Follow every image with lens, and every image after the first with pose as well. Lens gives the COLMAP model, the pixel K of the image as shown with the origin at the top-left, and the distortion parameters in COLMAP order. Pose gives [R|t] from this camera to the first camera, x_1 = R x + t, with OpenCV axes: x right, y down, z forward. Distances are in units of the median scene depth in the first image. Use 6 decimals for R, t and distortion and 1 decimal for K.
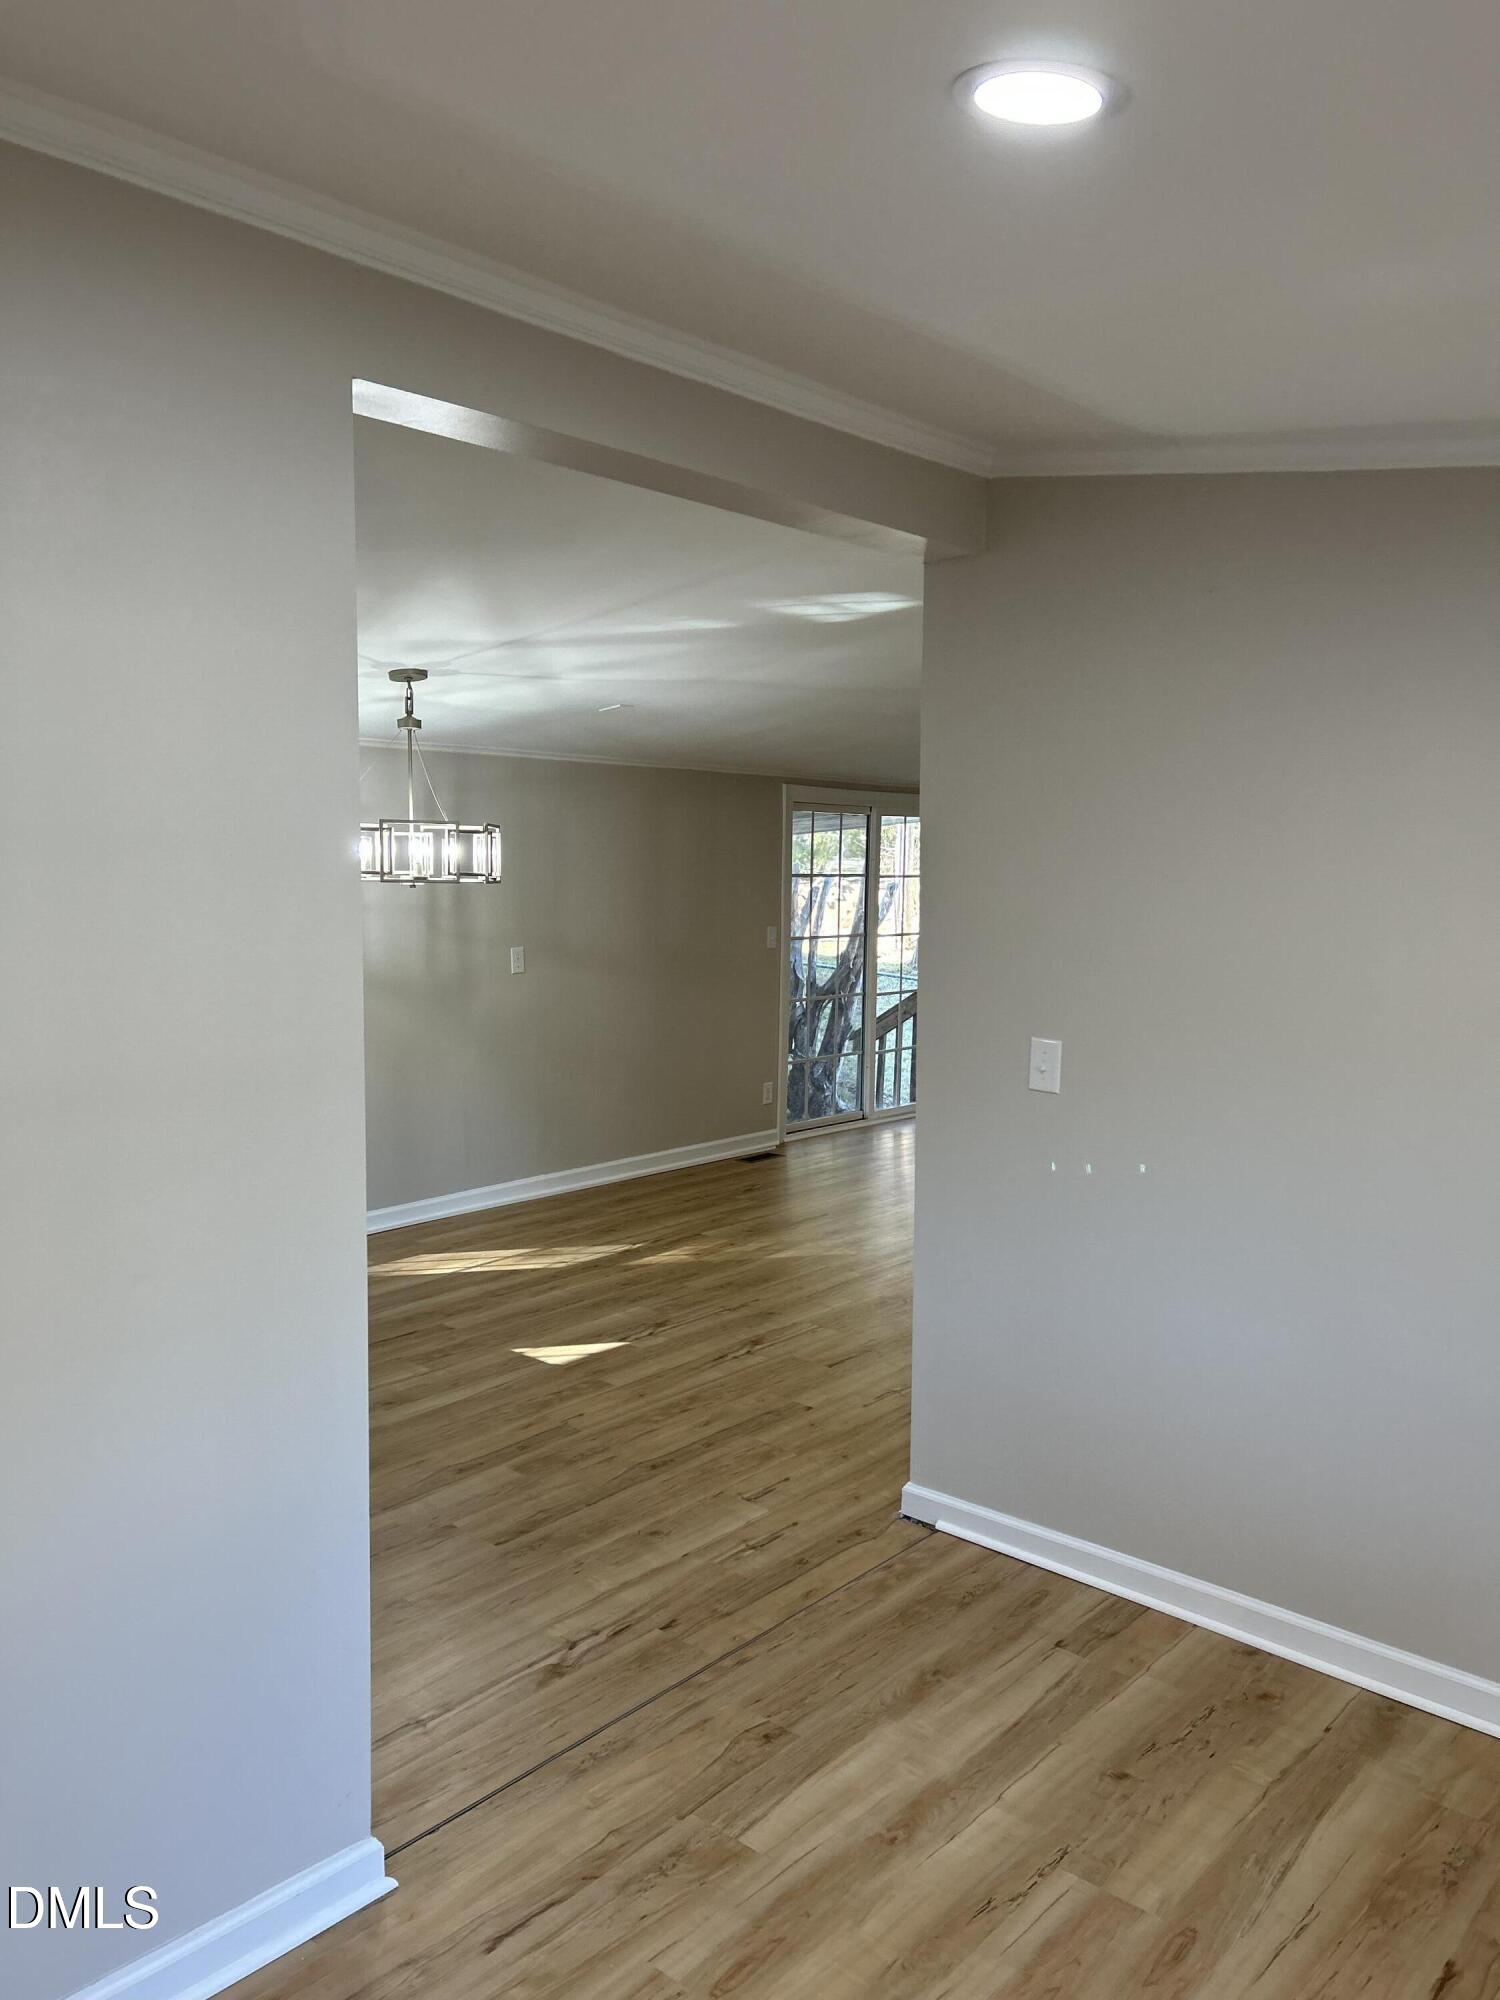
lens RADIAL K [[1505.2, 0, 750.3], [0, 1505.2, 988.3], [0, 0, 1]] dist [0.057535, -0.065003]
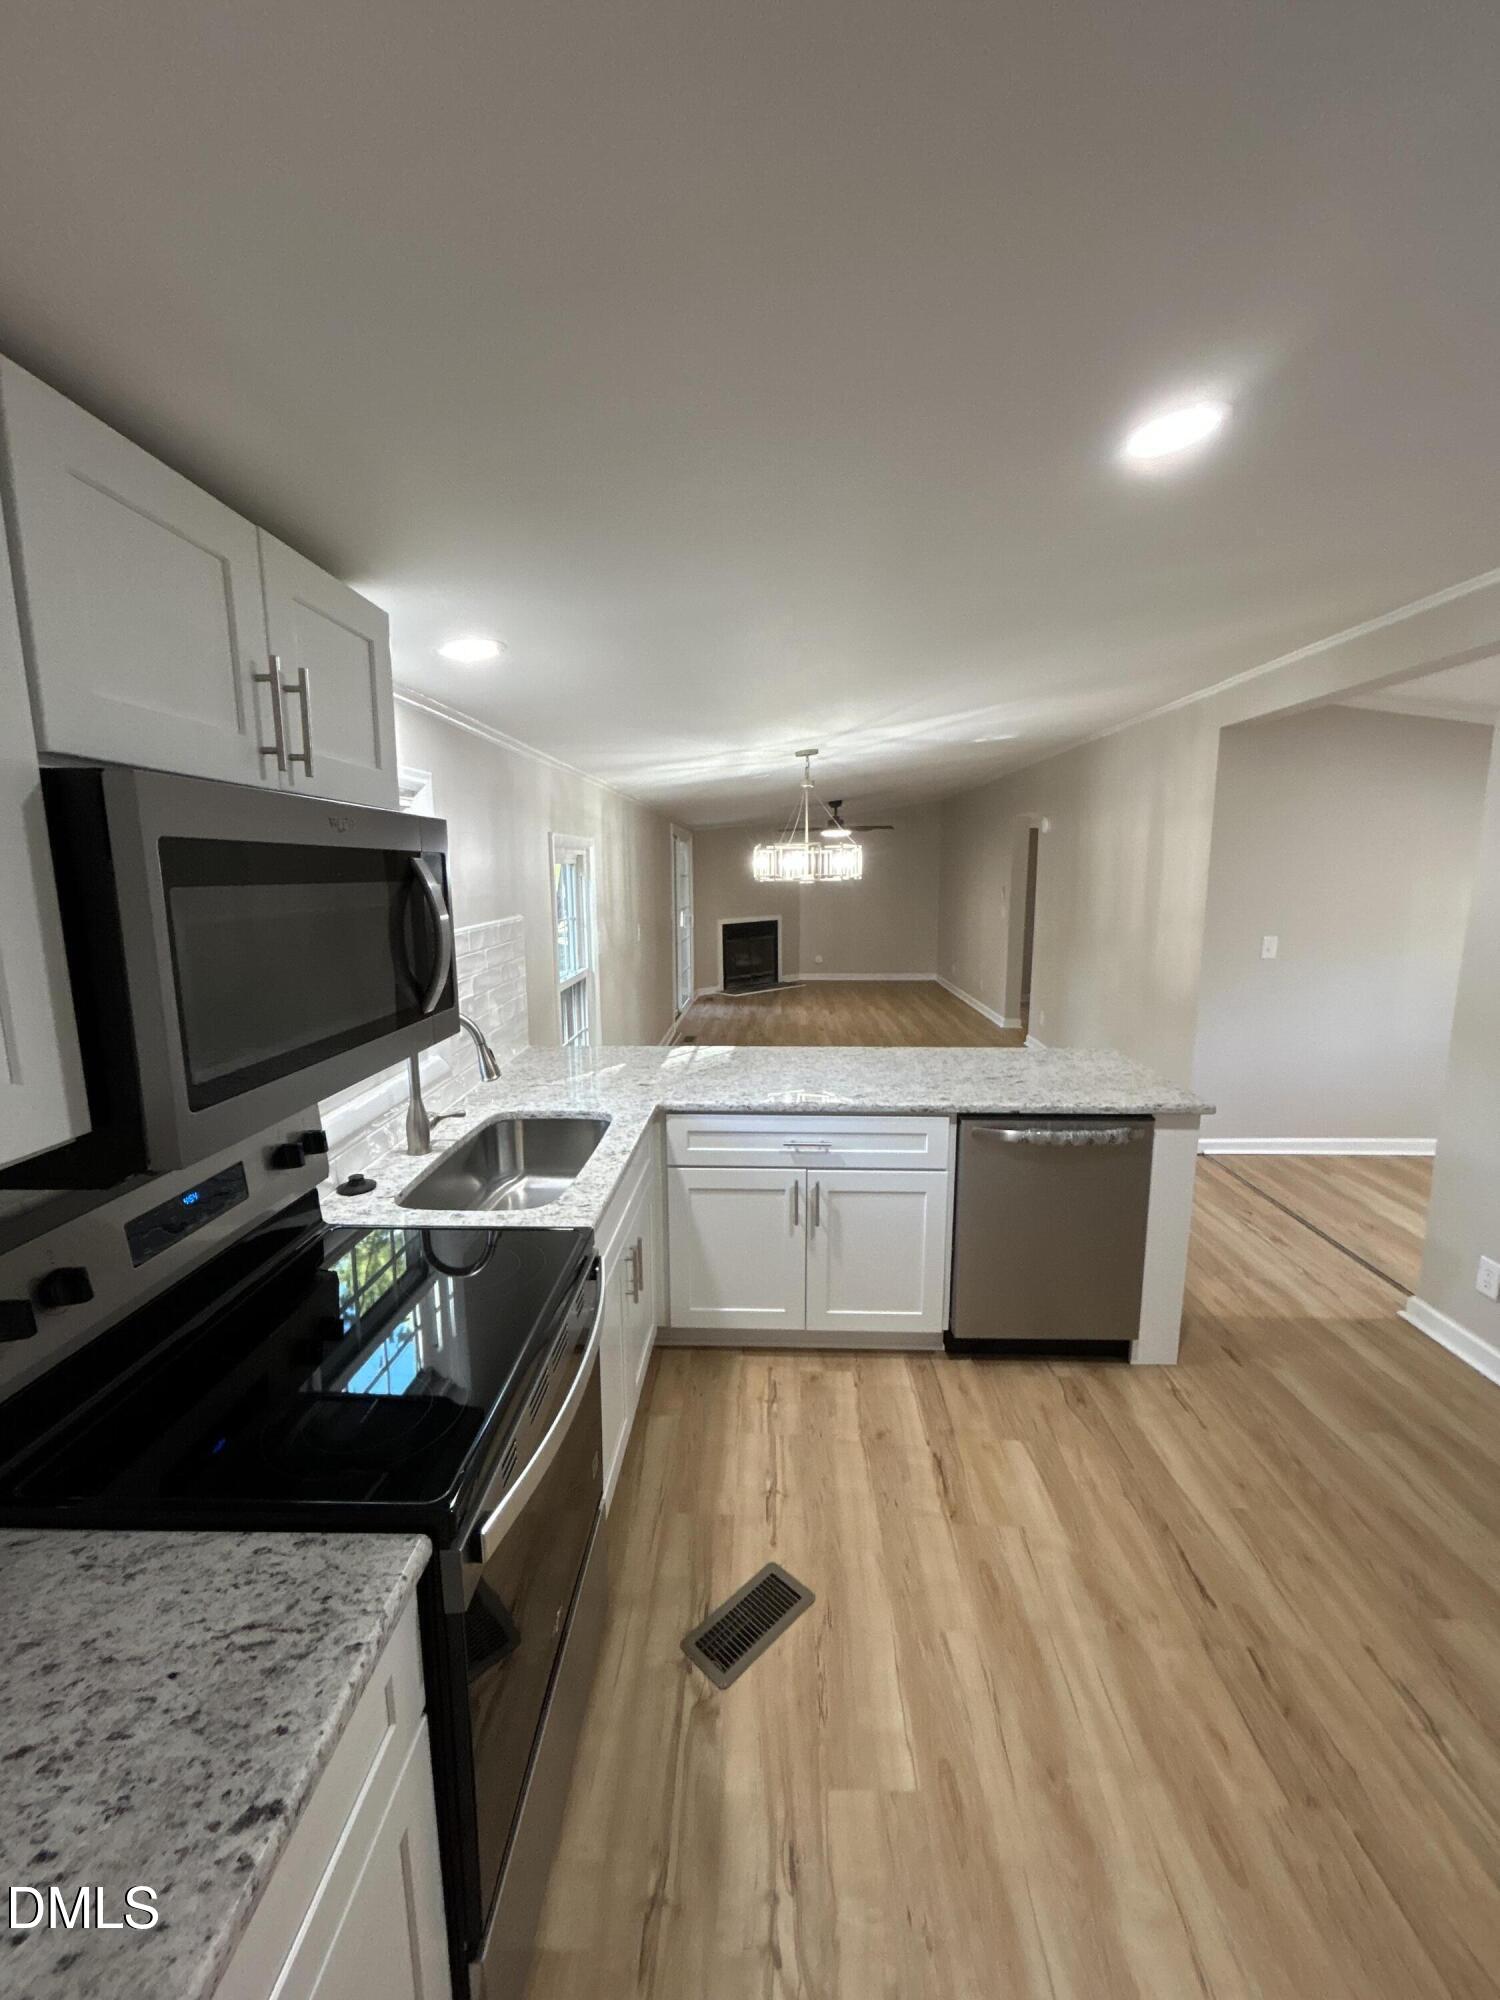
lens RADIAL K [[811.8, 0, 750.7], [0, 811.8, 1003.7], [0, 0, 1]] dist [0.001390, 0.001152]
pose [[0.760074, -0.119591, 0.638738, -1.301799], [0.070086, 0.992273, 0.102384, -0.051832], [-0.646046, -0.033053, 0.762582, 0.570322]]
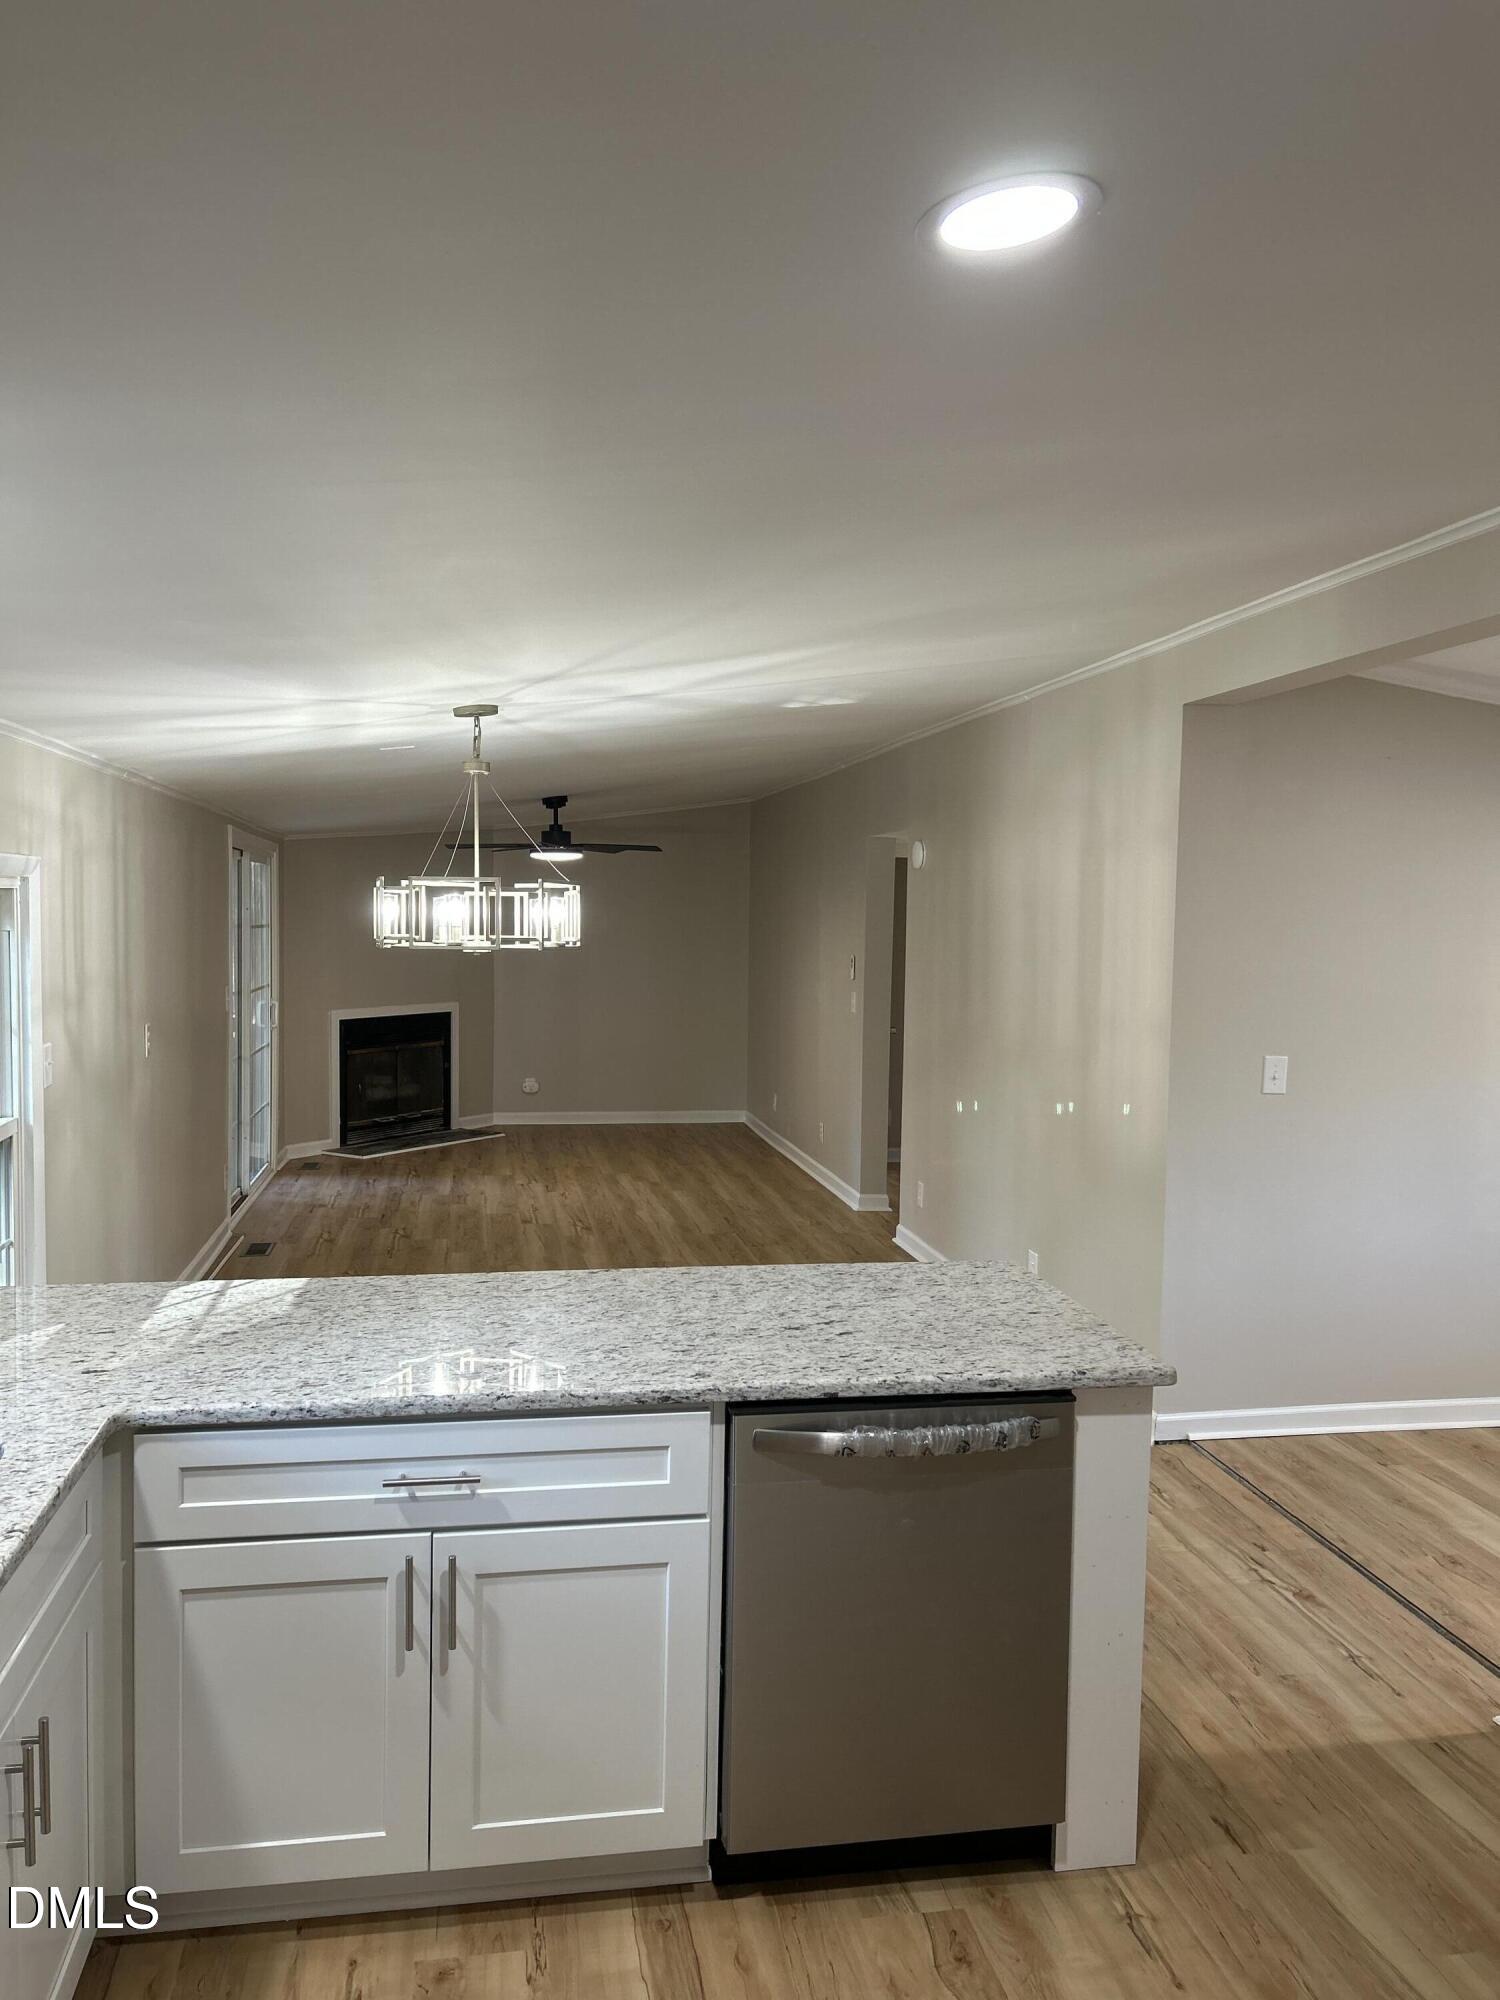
lens RADIAL K [[1505.2, 0, 741.3], [0, 1505.2, 1014.9], [0, 0, 1]] dist [0.057535, -0.065003]
pose [[0.609330, -0.052052, 0.791207, -1.254518], [0.059438, 0.998034, 0.019884, -0.063360], [-0.790686, 0.034912, 0.611226, 0.554079]]
